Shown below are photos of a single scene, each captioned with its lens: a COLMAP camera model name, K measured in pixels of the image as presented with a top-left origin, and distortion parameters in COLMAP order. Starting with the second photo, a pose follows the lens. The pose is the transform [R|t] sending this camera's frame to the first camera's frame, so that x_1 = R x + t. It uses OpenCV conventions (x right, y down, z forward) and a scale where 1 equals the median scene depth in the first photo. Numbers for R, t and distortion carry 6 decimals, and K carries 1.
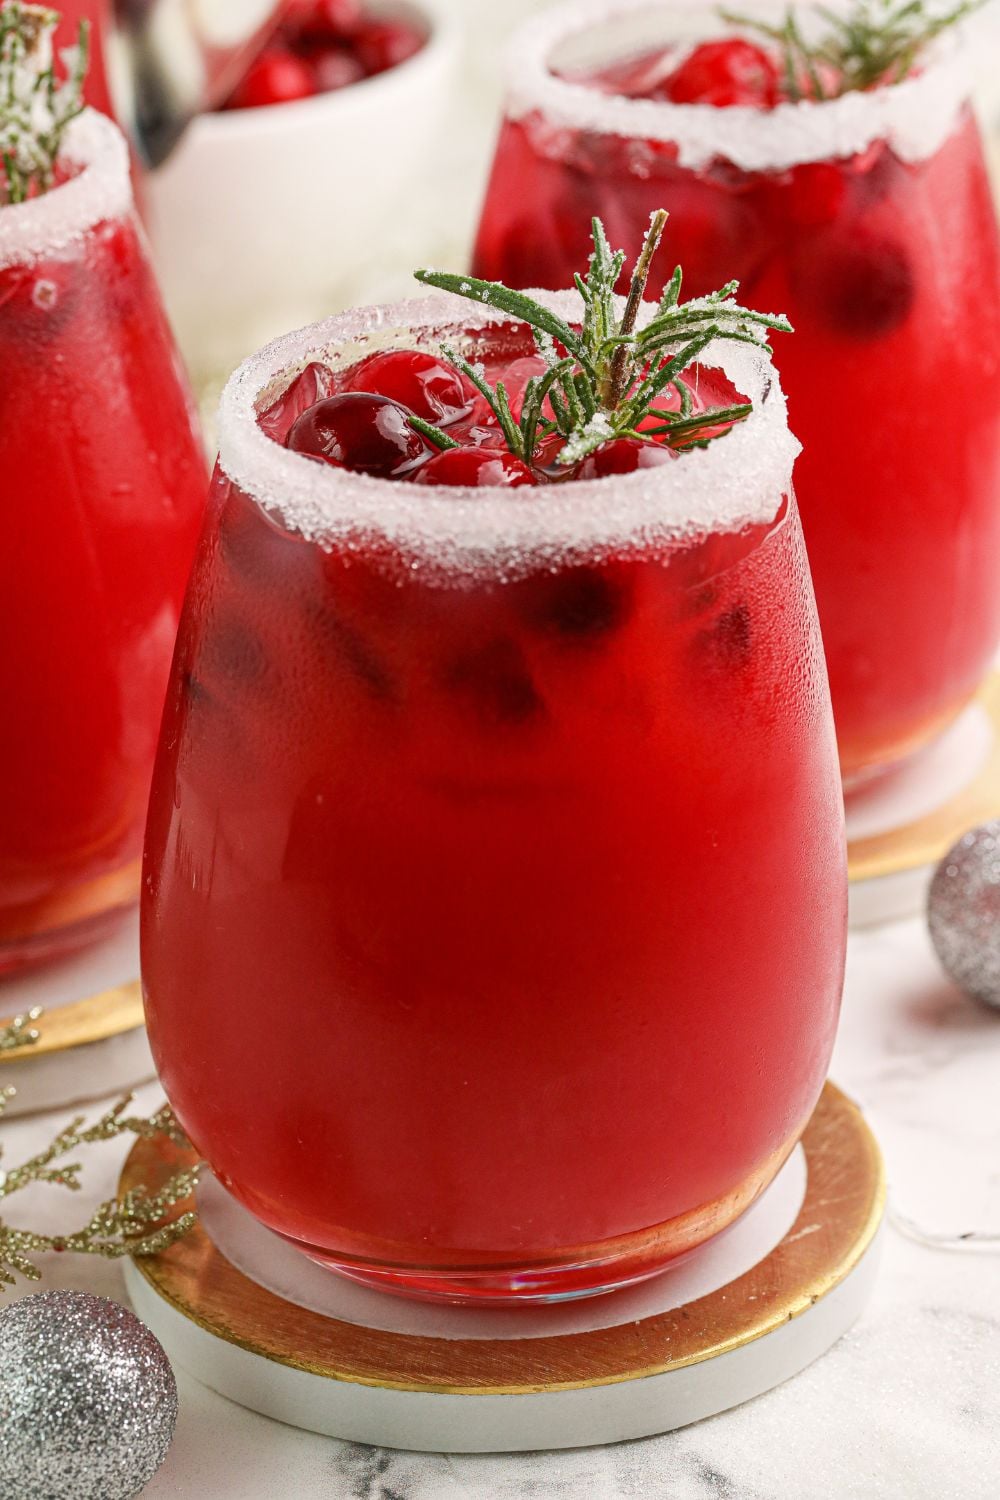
lens RADIAL K [[4699.3, 0, 505.6], [0, 4699.3, 709.6], [0, 0, 1]] dist [0.106385, -1.274493]
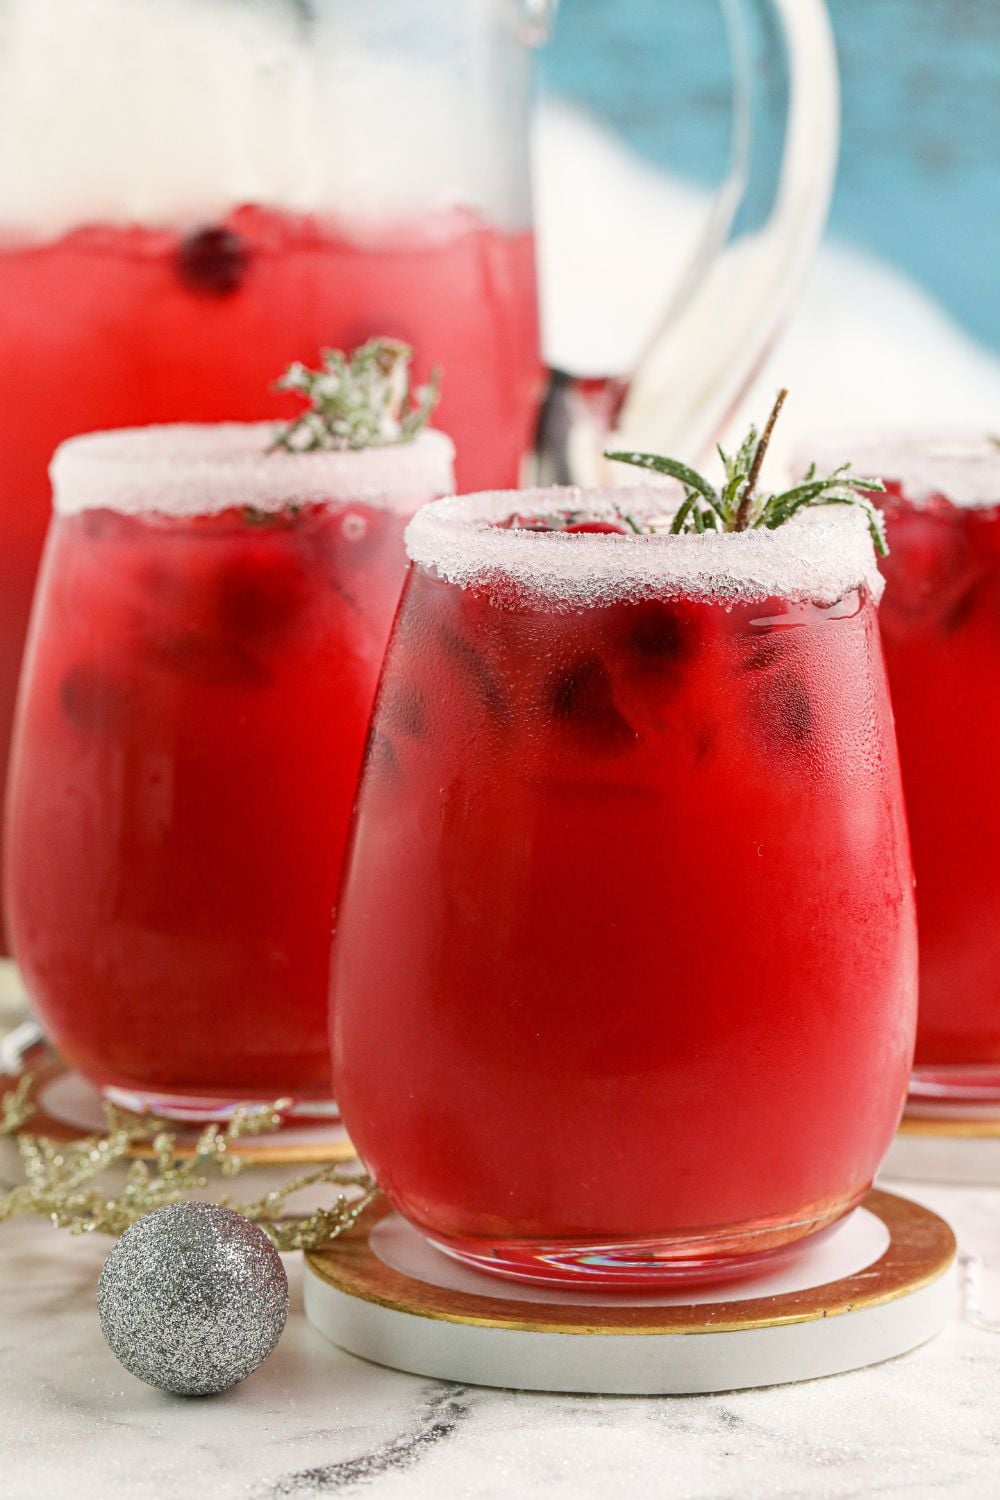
lens RADIAL K [[4699.3, 0, 505.6], [0, 4699.3, 709.6], [0, 0, 1]] dist [0.106385, -1.274493]
pose [[0.973959, 0.051073, -0.220898, 0.238175], [-0.112664, 0.954517, -0.276052, 0.323564], [0.196752, 0.293751, 0.935414, -0.149686]]
